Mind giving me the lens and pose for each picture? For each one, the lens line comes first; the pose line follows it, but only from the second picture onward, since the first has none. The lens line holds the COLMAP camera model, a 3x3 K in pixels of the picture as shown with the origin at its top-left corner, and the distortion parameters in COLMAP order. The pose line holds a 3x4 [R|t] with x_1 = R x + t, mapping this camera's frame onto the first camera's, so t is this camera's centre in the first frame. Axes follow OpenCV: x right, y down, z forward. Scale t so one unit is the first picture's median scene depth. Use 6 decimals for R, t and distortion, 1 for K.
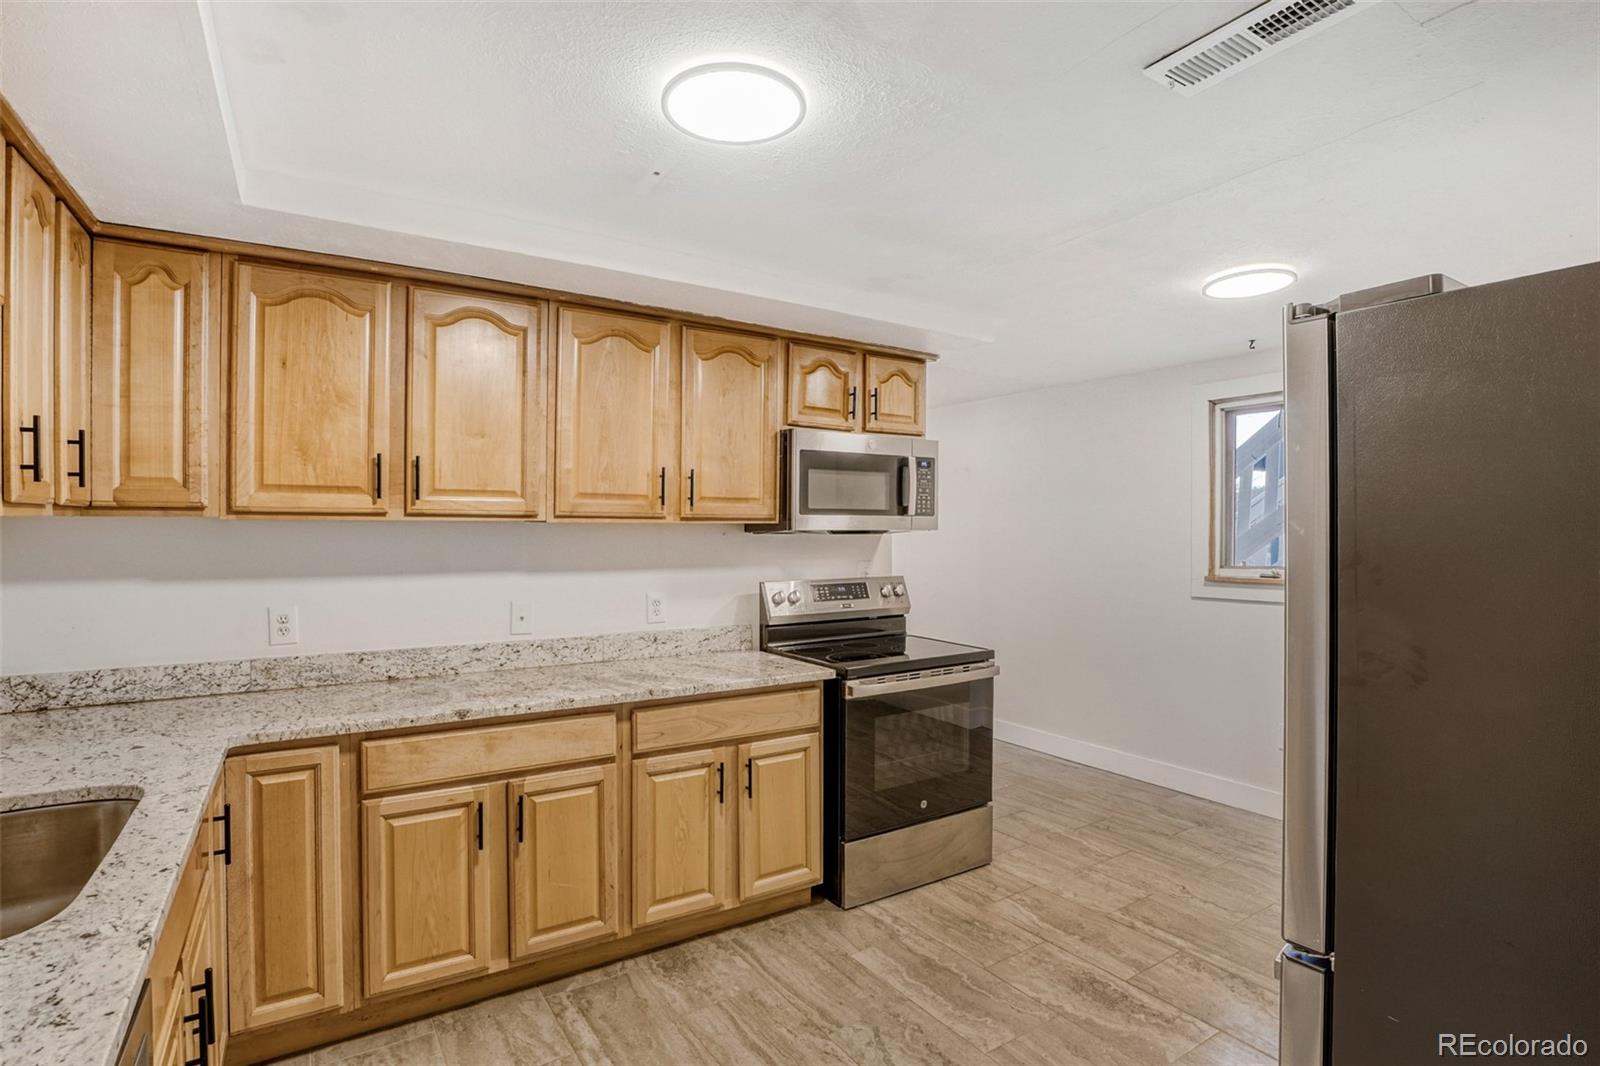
lens RADIAL K [[780.1, 0, 809.3], [0, 780.1, 535.7], [0, 0, 1]] dist [-0.036857, -0.002076]
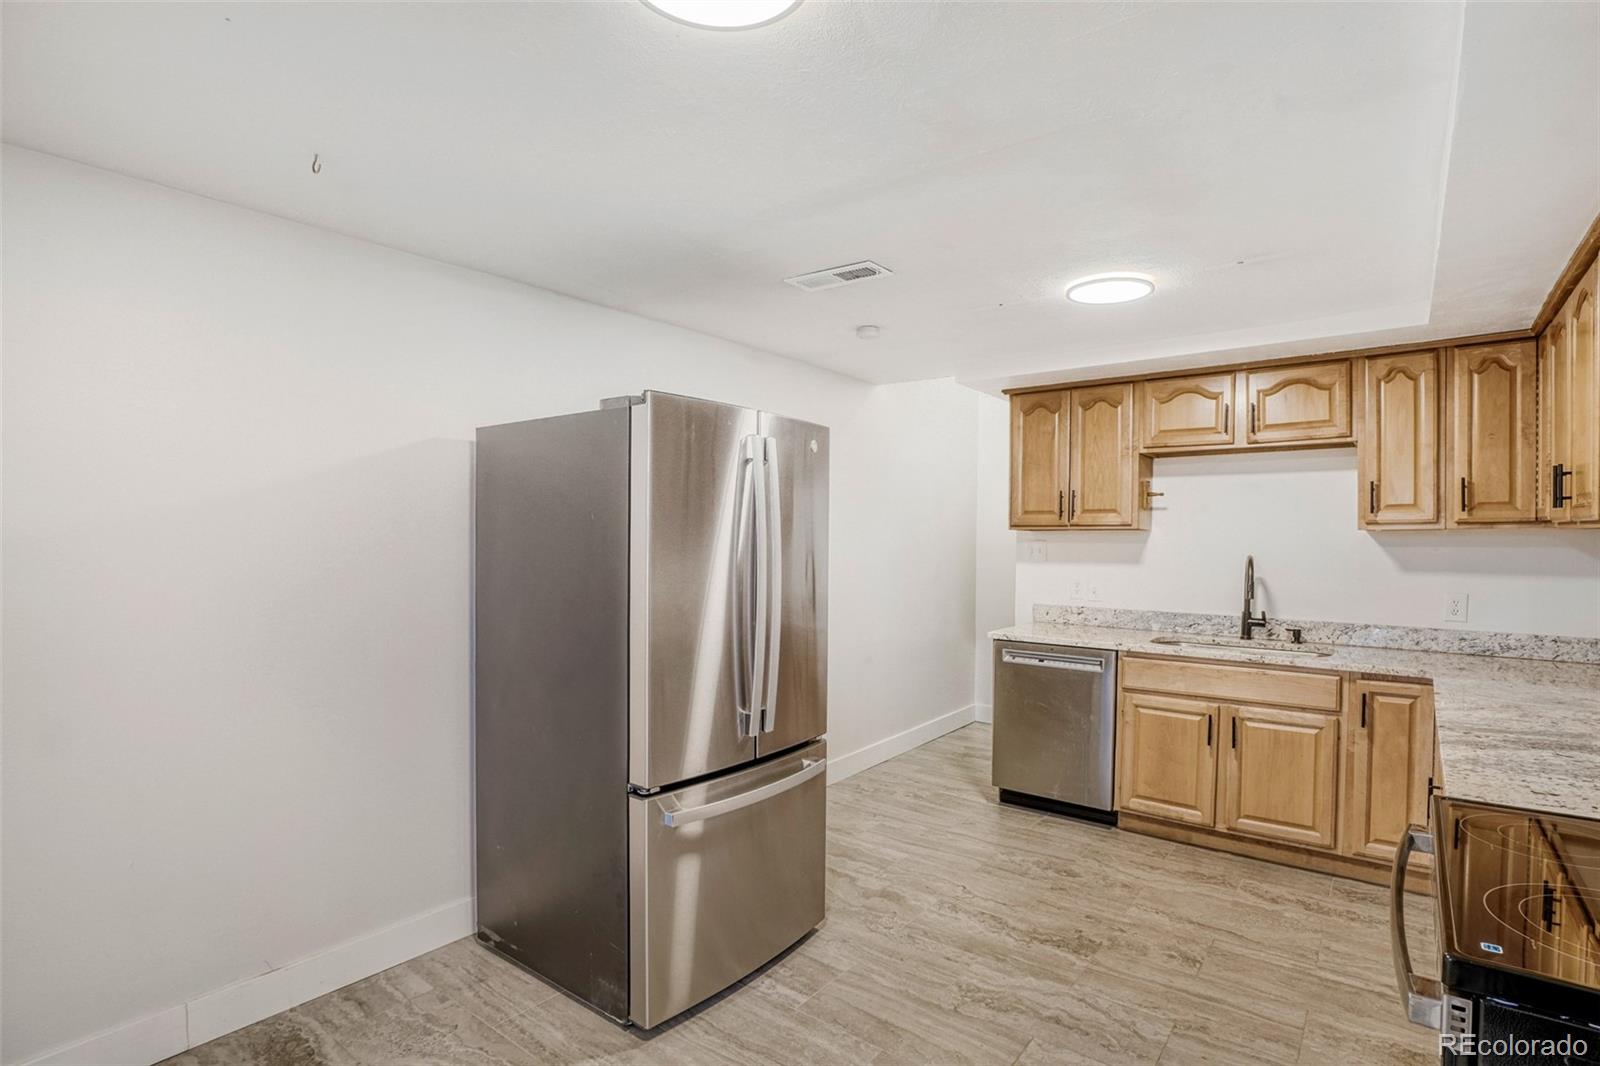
lens RADIAL K [[780.1, 0, 798.4], [0, 780.1, 535.9], [0, 0, 1]] dist [-0.036857, -0.002076]
pose [[-0.943570, -0.002979, -0.331160, 0.827775], [-0.004662, 0.999980, 0.004290, -0.010205], [0.331140, 0.005592, -0.943565, 1.759117]]
